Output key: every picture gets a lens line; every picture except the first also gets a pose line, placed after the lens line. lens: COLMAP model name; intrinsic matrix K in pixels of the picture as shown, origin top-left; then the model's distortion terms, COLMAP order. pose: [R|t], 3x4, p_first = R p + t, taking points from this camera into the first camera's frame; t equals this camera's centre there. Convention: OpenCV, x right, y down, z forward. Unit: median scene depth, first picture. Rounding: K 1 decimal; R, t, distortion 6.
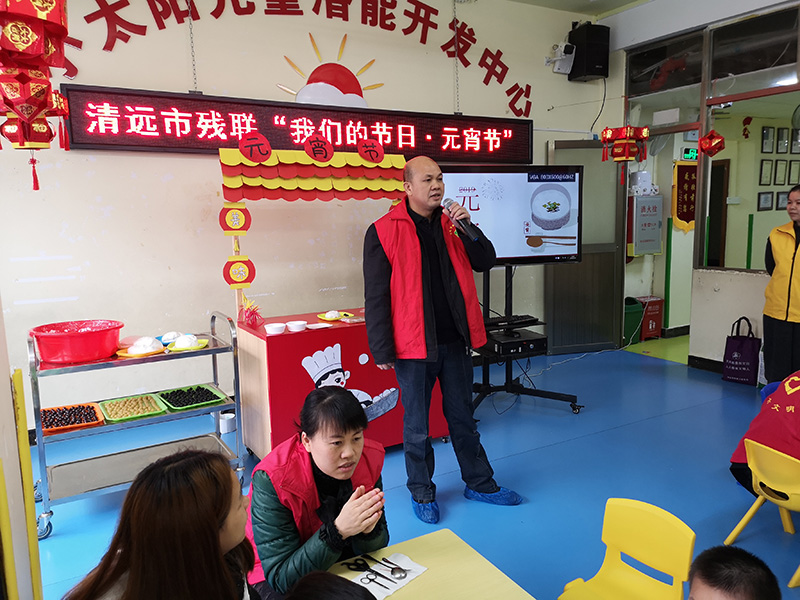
lens RADIAL K [[617.4, 0, 400.1], [0, 617.4, 304.7], [0, 0, 1]] dist [0.060067, -0.057526]
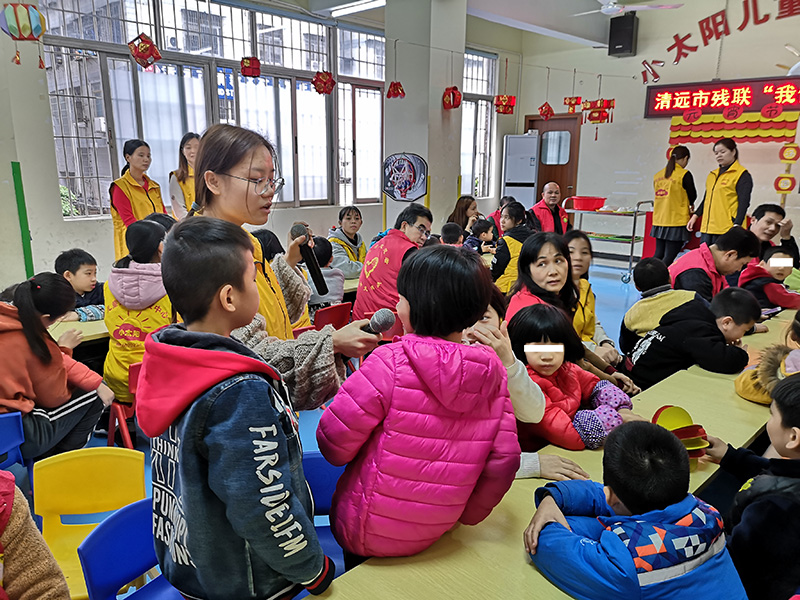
lens RADIAL K [[617.4, 0, 399.8], [0, 617.4, 300.9], [0, 0, 1]] dist [0.060067, -0.057526]
pose [[0.257495, 0.238388, -0.936412, 1.133012], [-0.155129, 0.966718, 0.203446, 0.031685], [0.953746, 0.092878, 0.285906, -0.251005]]
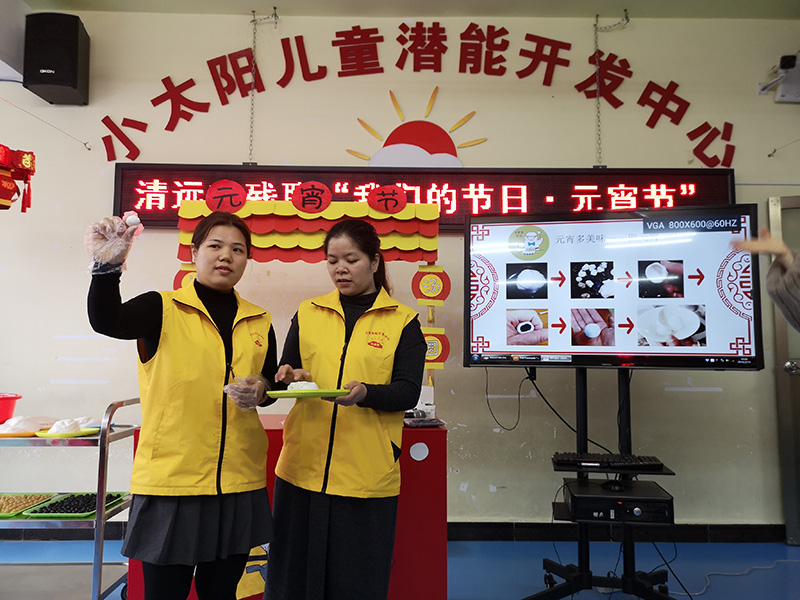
lens RADIAL K [[617.4, 0, 405.0], [0, 617.4, 302.0], [0, 0, 1]] dist [0.060067, -0.057526]
pose [[0.871180, -0.015746, -0.490711, 0.291915], [-0.094949, 0.975213, -0.199859, 0.015127], [0.481695, 0.220705, 0.848092, 0.360783]]
